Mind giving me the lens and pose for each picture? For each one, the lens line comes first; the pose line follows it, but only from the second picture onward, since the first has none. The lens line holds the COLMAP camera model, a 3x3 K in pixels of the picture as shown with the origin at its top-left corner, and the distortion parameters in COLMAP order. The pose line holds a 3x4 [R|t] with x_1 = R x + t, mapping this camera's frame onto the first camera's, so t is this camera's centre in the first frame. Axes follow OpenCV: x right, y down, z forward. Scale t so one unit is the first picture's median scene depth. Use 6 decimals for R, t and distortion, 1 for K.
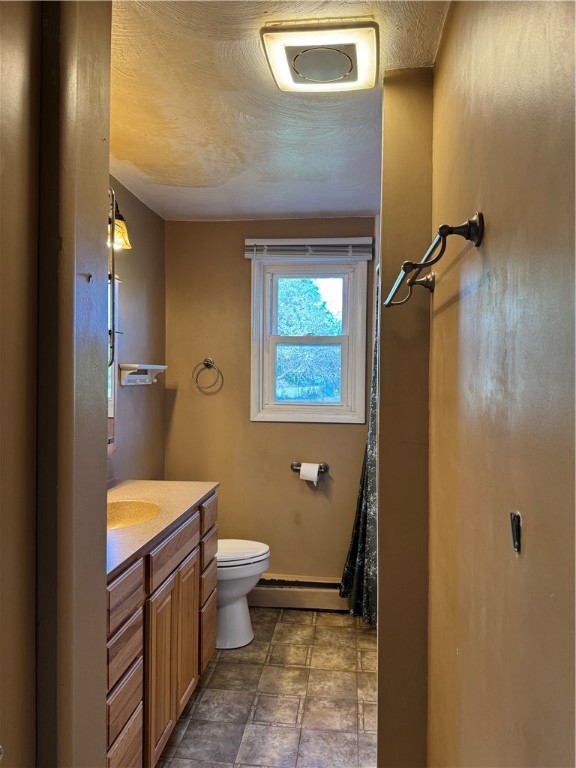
lens RADIAL K [[533.1, 0, 301.1], [0, 533.1, 386.3], [0, 0, 1]] dist [0.013433, -0.020475]
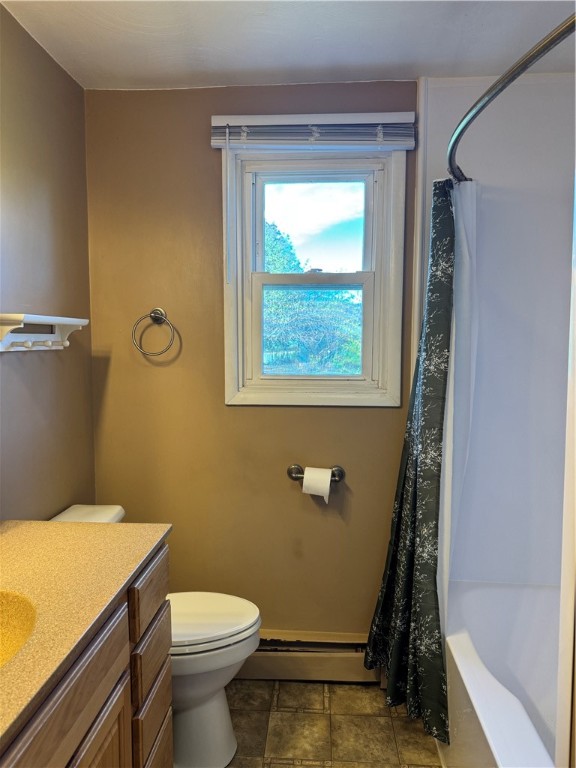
lens RADIAL K [[533.1, 0, 289.6], [0, 533.1, 383.7], [0, 0, 1]] dist [0.013433, -0.020475]
pose [[0.999450, -0.012059, 0.030888, -0.036798], [0.010167, 0.998105, 0.060695, 0.000379], [-0.031562, -0.060348, 0.997678, 0.357193]]
